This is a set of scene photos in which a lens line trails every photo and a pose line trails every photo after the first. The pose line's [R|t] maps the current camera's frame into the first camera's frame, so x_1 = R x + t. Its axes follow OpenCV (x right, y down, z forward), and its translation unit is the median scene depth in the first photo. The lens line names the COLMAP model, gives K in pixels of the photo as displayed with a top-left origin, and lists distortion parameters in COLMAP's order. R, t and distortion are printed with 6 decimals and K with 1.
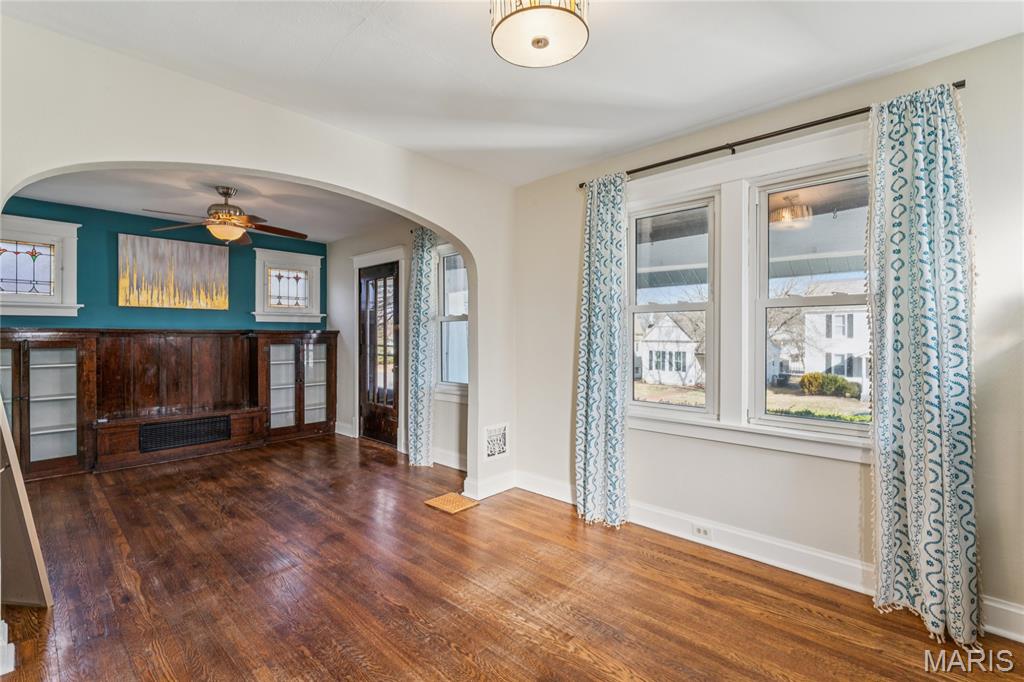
lens RADIAL K [[455.5, 0, 512.1], [0, 455.5, 335.1], [0, 0, 1]] dist [-0.005120, 0.001551]
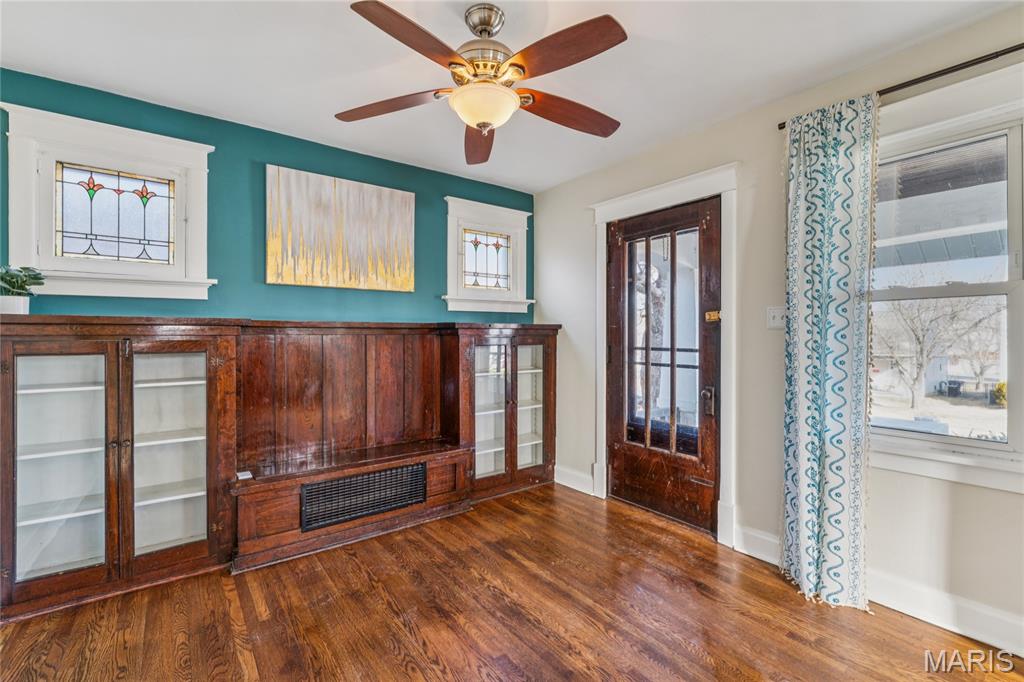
lens RADIAL K [[455.5, 0, 515.0], [0, 455.5, 333.7], [0, 0, 1]] dist [-0.005120, 0.001551]
pose [[0.984763, -0.000343, -0.173899, -0.402009], [0.000353, 1.000000, 0.000026, 0.003709], [0.173899, -0.000087, 0.984764, 0.424638]]
